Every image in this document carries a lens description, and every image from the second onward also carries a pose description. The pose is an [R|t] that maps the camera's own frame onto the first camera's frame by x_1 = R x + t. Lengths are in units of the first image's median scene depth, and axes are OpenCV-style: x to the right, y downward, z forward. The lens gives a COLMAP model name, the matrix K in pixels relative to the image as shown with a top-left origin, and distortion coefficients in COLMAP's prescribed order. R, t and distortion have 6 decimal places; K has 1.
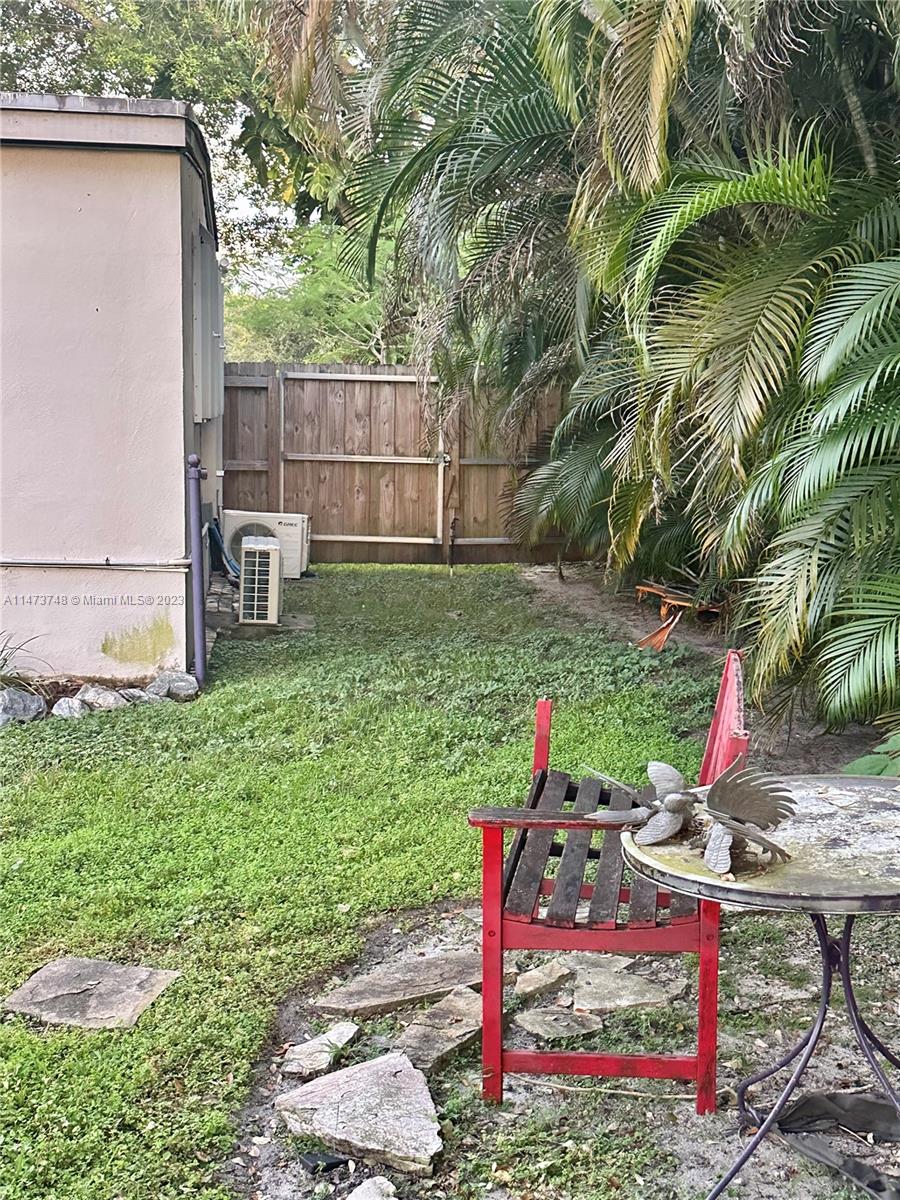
lens RADIAL K [[1639.9, 0, 448.9], [0, 1639.9, 600.3], [0, 0, 1]] dist [0.128885, 0.000000]
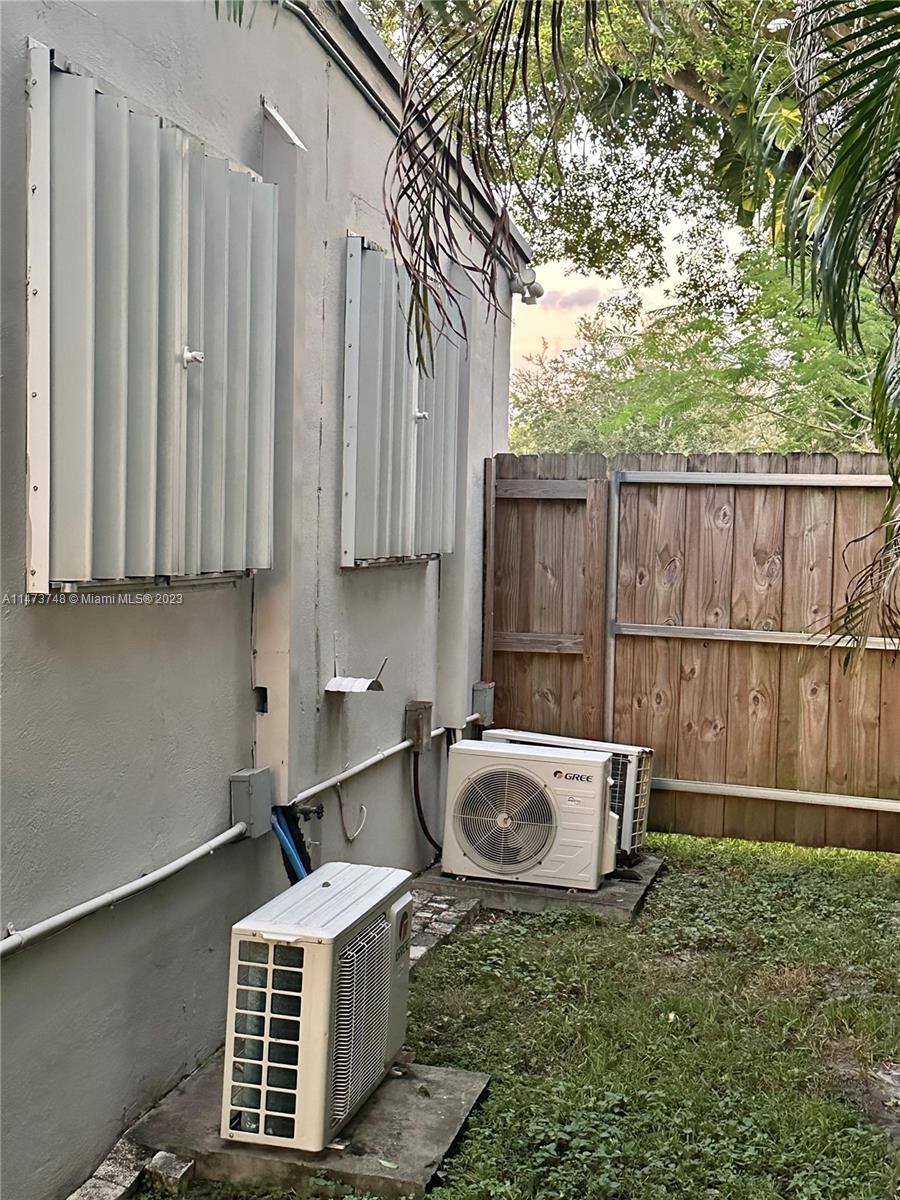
lens RADIAL K [[1639.9, 0, 449.2], [0, 1639.9, 598.6], [0, 0, 1]] dist [0.128885, 0.000000]
pose [[0.938733, 0.020376, -0.344043, 0.031305], [-0.045249, 0.996896, -0.064423, -0.060757], [0.341662, 0.076044, 0.936741, 0.486274]]
